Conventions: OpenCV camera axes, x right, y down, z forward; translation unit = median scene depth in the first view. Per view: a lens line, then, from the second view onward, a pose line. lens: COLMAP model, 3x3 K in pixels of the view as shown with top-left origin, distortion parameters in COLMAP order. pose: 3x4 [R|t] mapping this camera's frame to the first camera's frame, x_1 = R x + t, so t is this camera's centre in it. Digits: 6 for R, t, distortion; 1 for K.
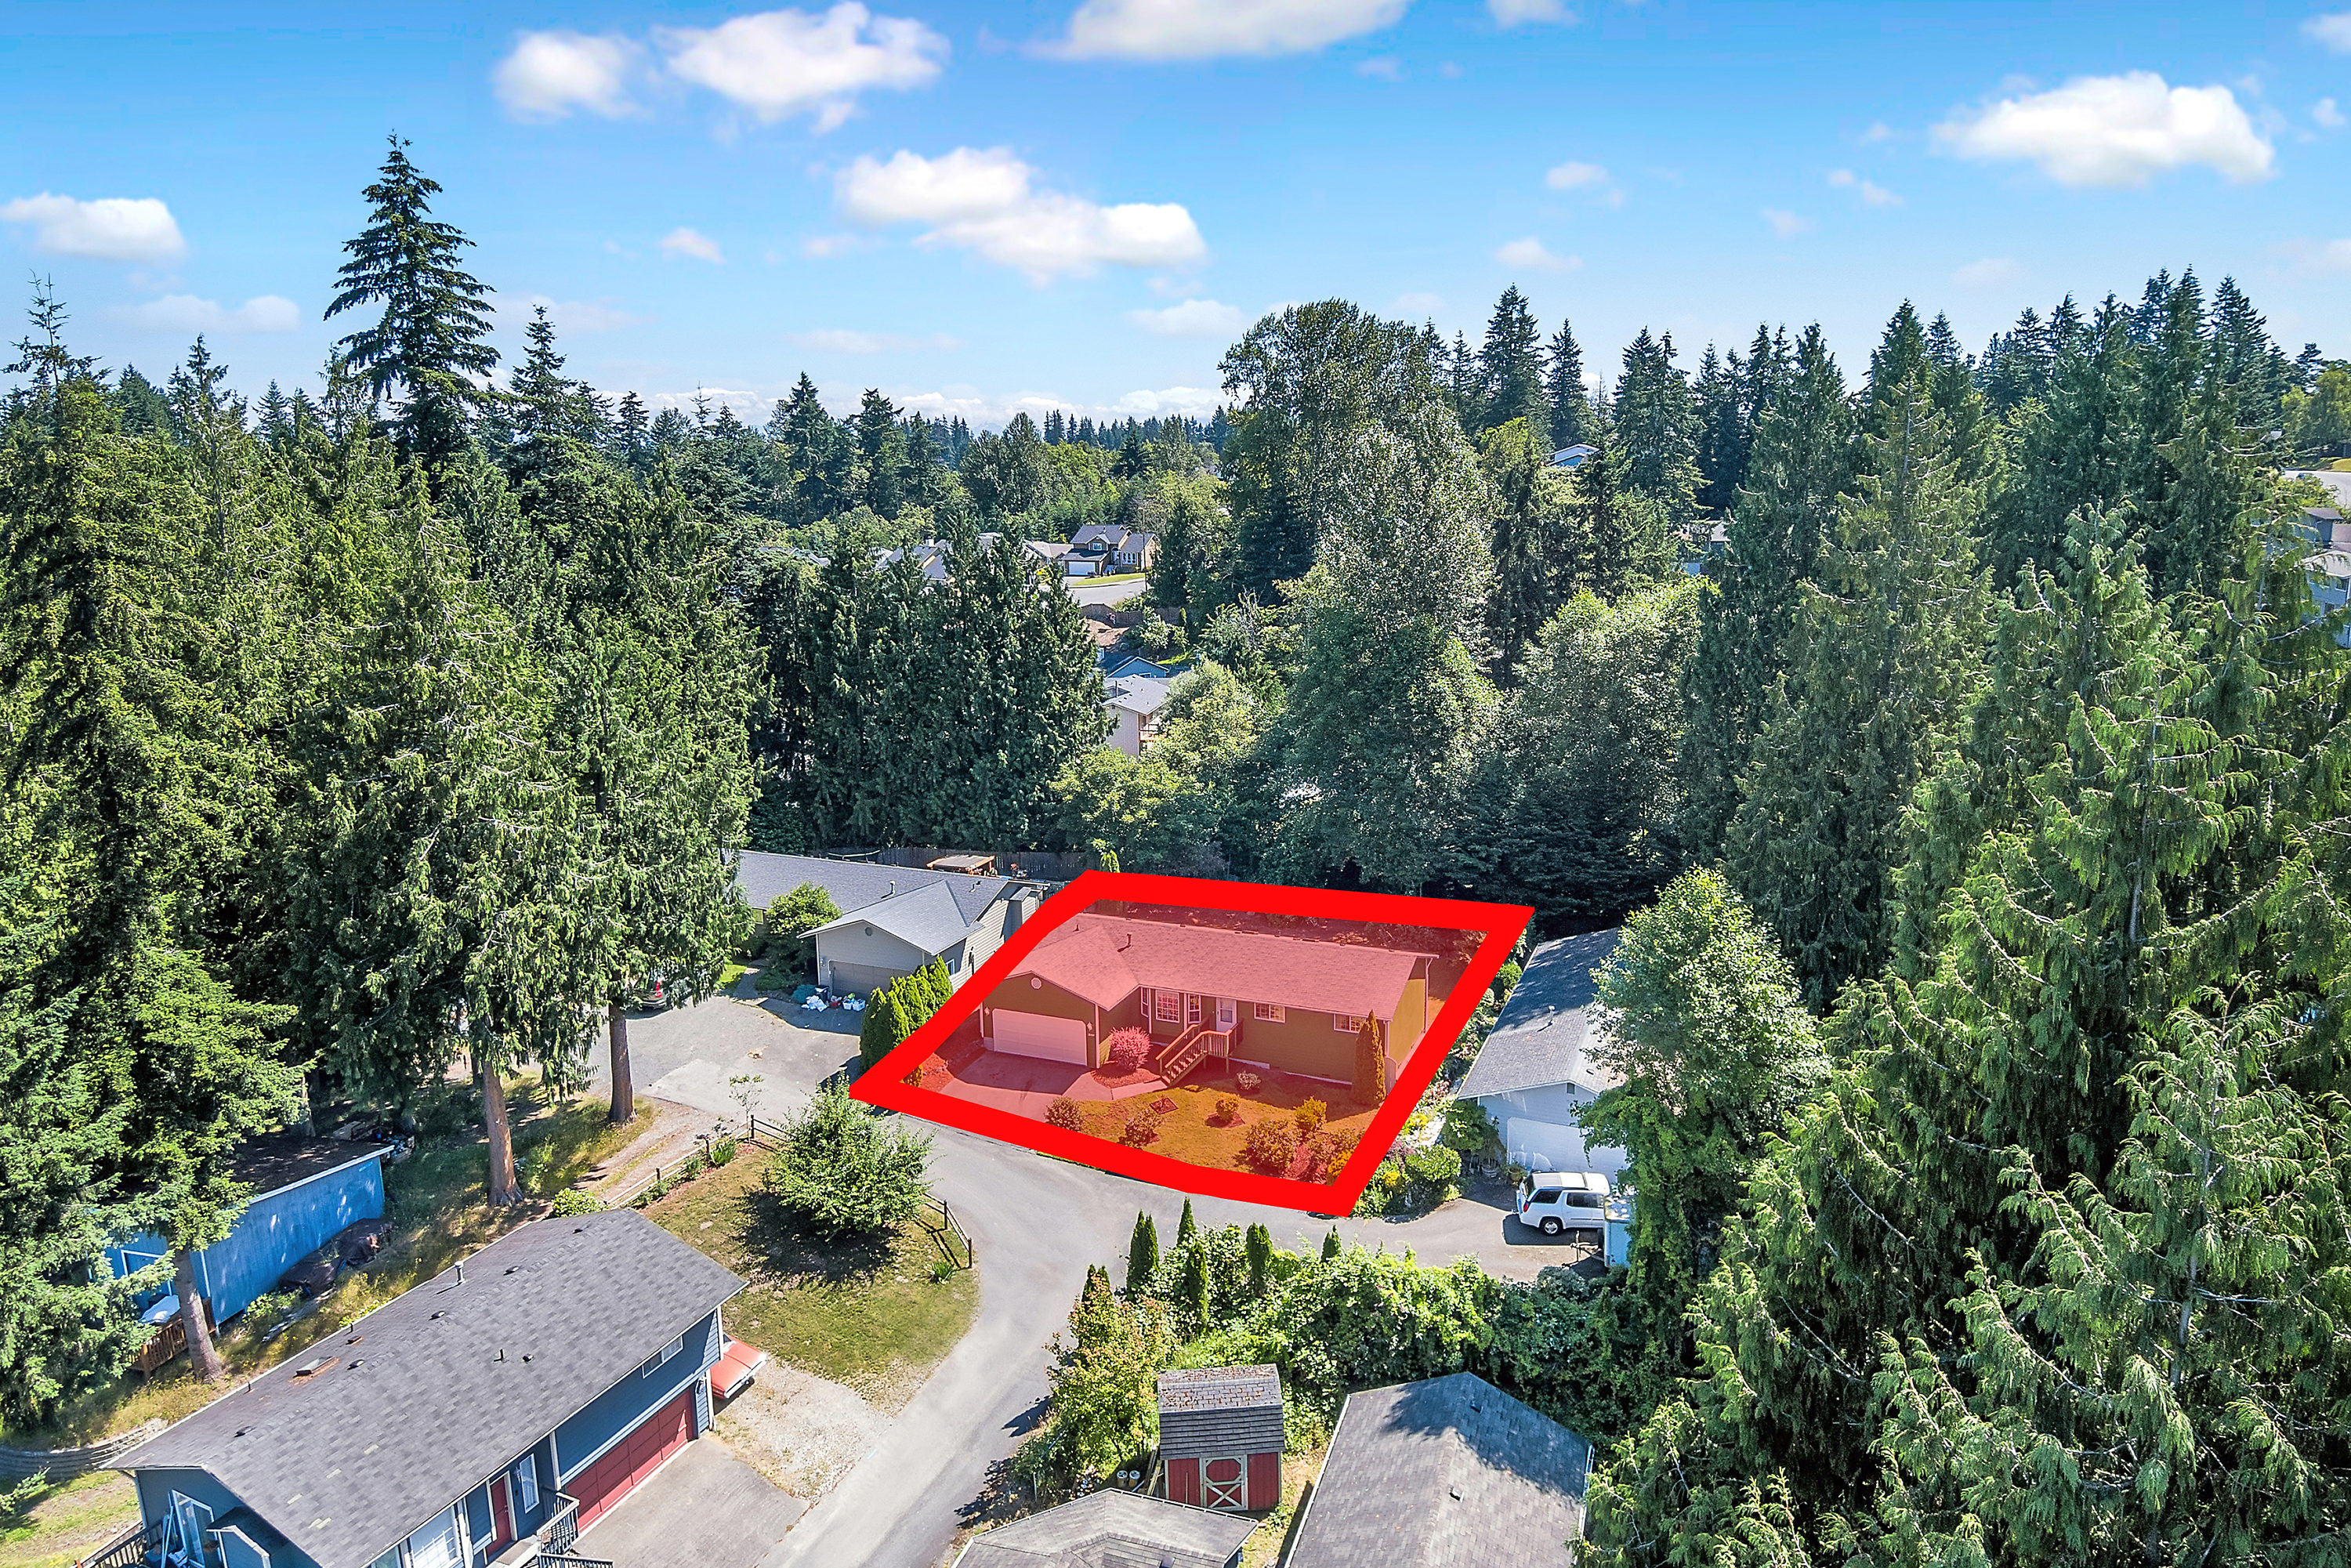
lens RADIAL K [[1406.8, 0, 1230.5], [0, 1406.8, 773.8], [0, 0, 1]] dist [0.060083, -0.073981]
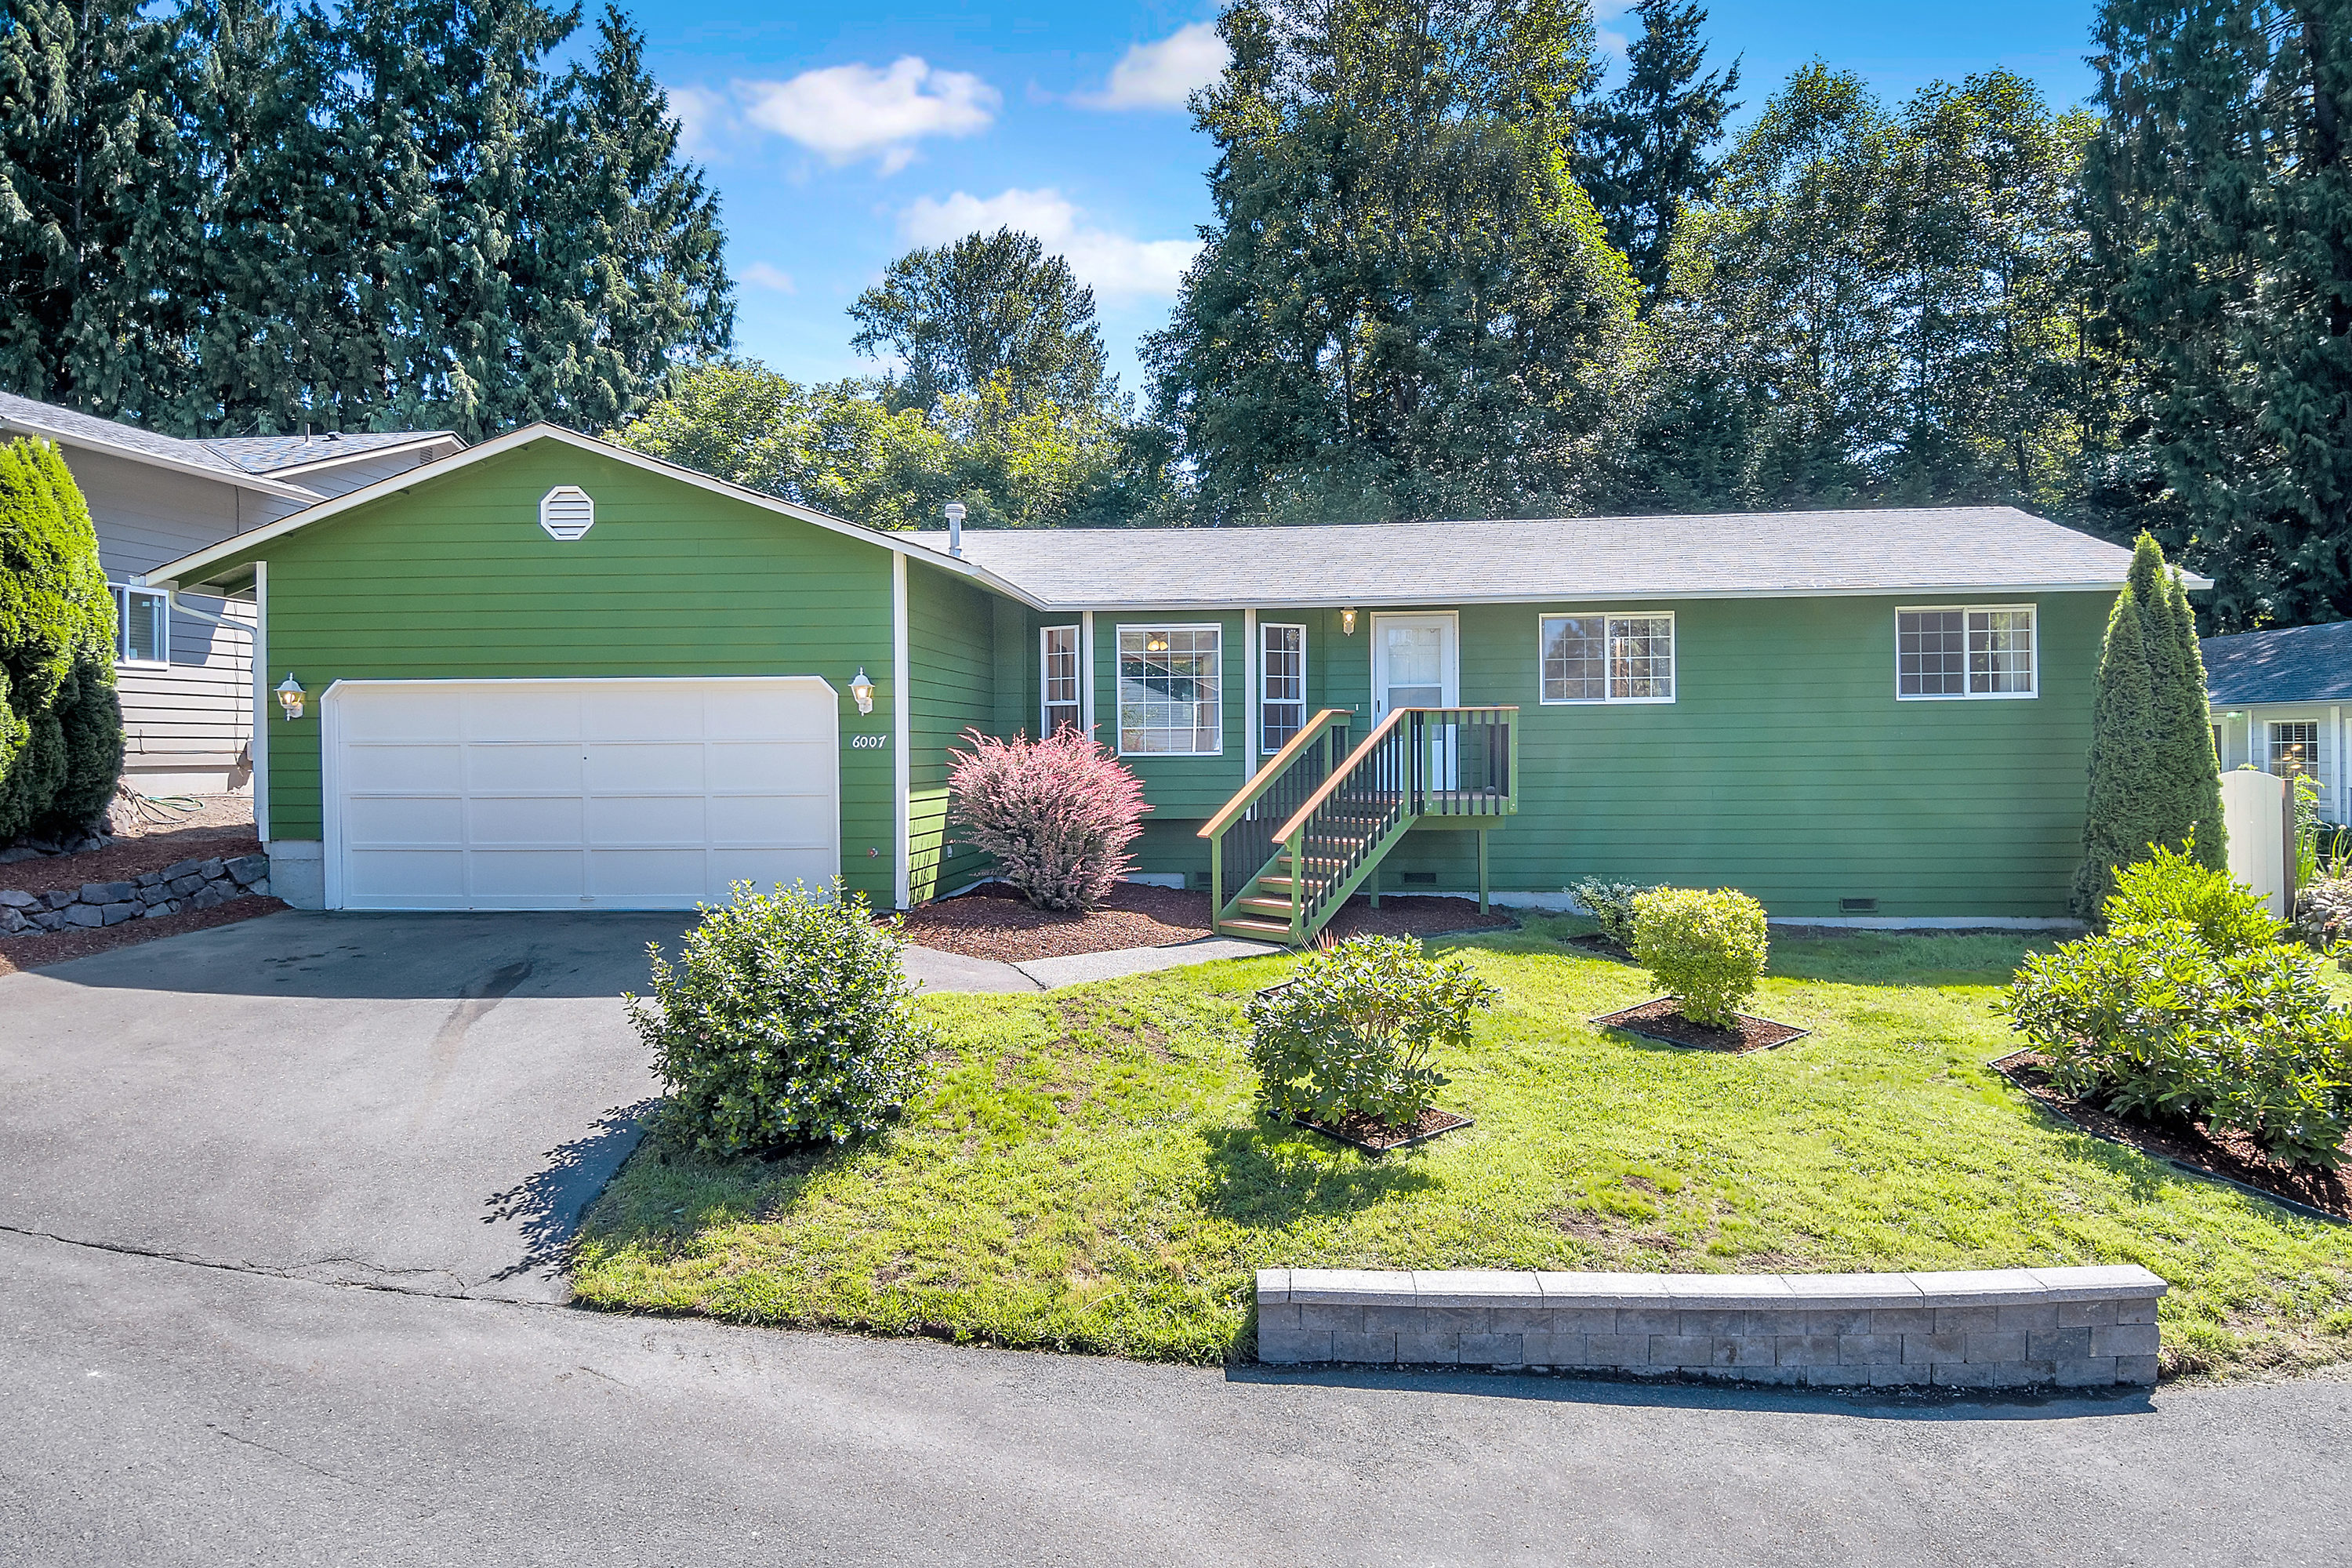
lens RADIAL K [[1407.4, 0, 1231.1], [0, 1407.4, 773.8], [0, 0, 1]] dist [0.060083, -0.073981]
pose [[0.953284, -0.009976, 0.301911, -0.109026], [0.067994, 0.980893, -0.182281, 0.228839], [-0.294324, 0.194293, 0.935748, 0.796805]]
